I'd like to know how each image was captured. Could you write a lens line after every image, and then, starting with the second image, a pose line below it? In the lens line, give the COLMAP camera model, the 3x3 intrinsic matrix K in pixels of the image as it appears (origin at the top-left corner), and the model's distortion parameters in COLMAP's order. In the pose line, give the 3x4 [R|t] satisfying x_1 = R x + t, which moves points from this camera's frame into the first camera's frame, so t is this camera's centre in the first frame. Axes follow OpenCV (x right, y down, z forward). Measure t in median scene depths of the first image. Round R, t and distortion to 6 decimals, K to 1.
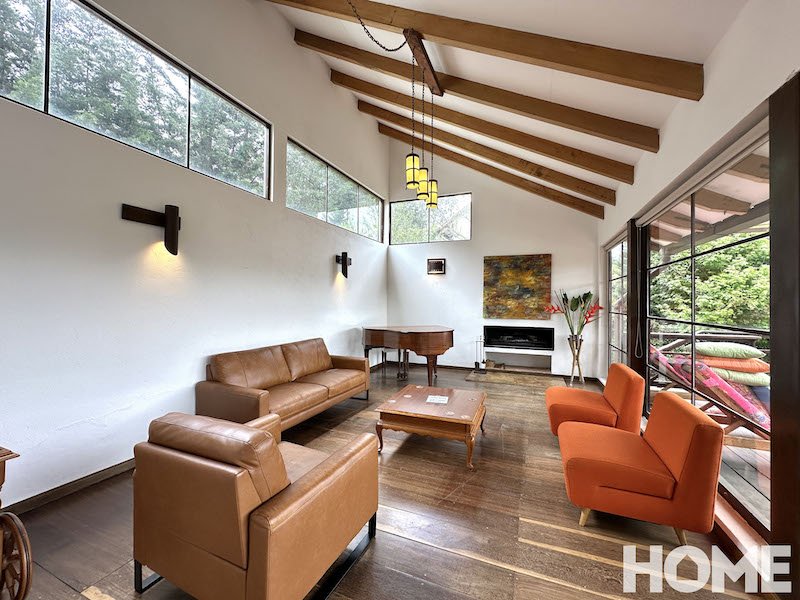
lens RADIAL K [[319.3, 0, 400.0], [0, 319.3, 300.0], [0, 0, 1]] dist [-0.000959, 0.000047]
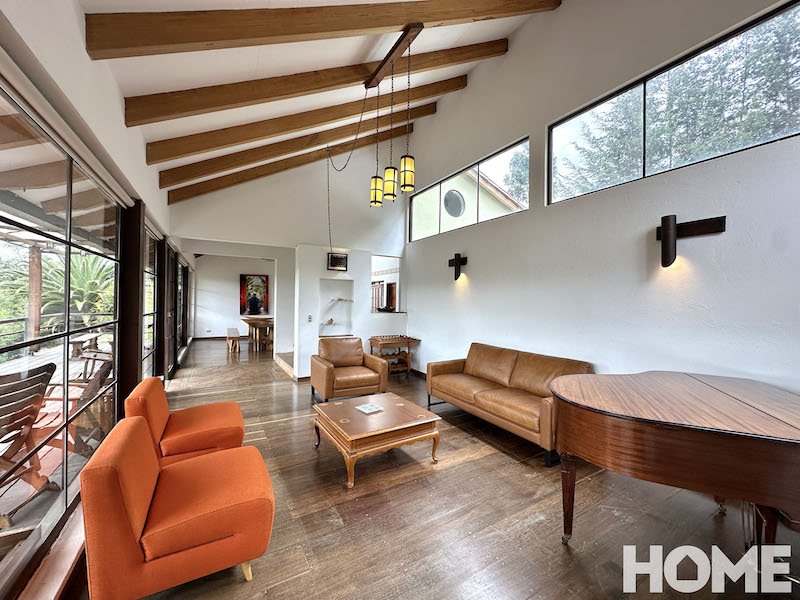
lens RADIAL K [[319.3, 0, 400.0], [0, 319.3, 300.0], [0, 0, 1]] dist [-0.000959, 0.000047]
pose [[-0.600392, -0.019222, -0.799475, 0.701837], [-0.014257, 0.999809, -0.013332, -0.002214], [0.799579, 0.003394, -0.600552, 1.380233]]
